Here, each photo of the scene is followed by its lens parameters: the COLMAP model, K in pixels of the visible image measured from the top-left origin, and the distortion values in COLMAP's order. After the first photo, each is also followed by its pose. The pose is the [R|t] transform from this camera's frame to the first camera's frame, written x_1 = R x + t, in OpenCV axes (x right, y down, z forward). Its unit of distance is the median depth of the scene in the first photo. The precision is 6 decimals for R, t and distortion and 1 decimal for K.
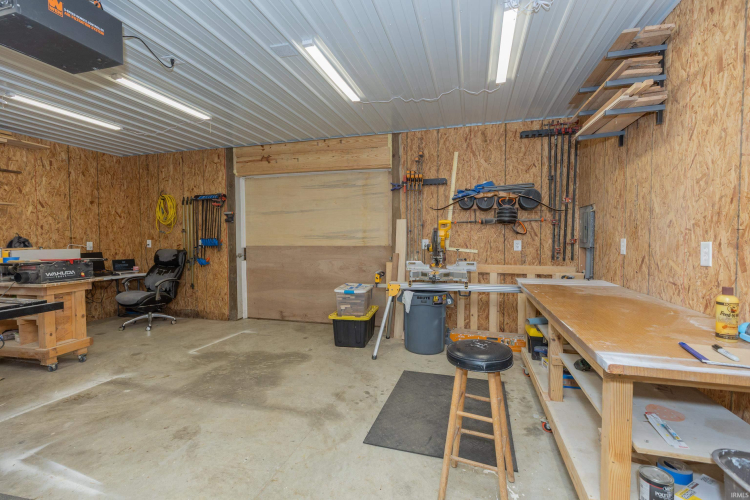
lens RADIAL K [[336.5, 0, 376.7], [0, 336.5, 246.8], [0, 0, 1]] dist [0.007539, 0.000306]
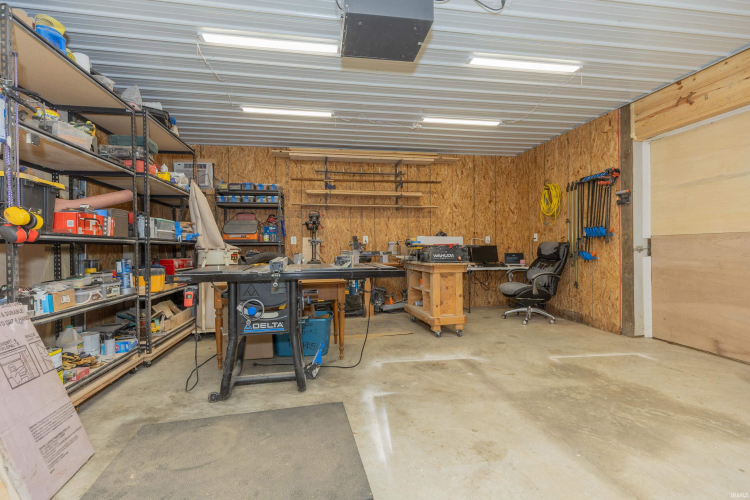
lens RADIAL K [[336.5, 0, 368.6], [0, 336.5, 247.5], [0, 0, 1]] dist [0.007539, 0.000306]
pose [[0.417942, 0.000255, -0.908473, 0.012612], [-0.015951, 0.999848, -0.007058, 0.040132], [0.908333, 0.017441, 0.417883, 0.177660]]
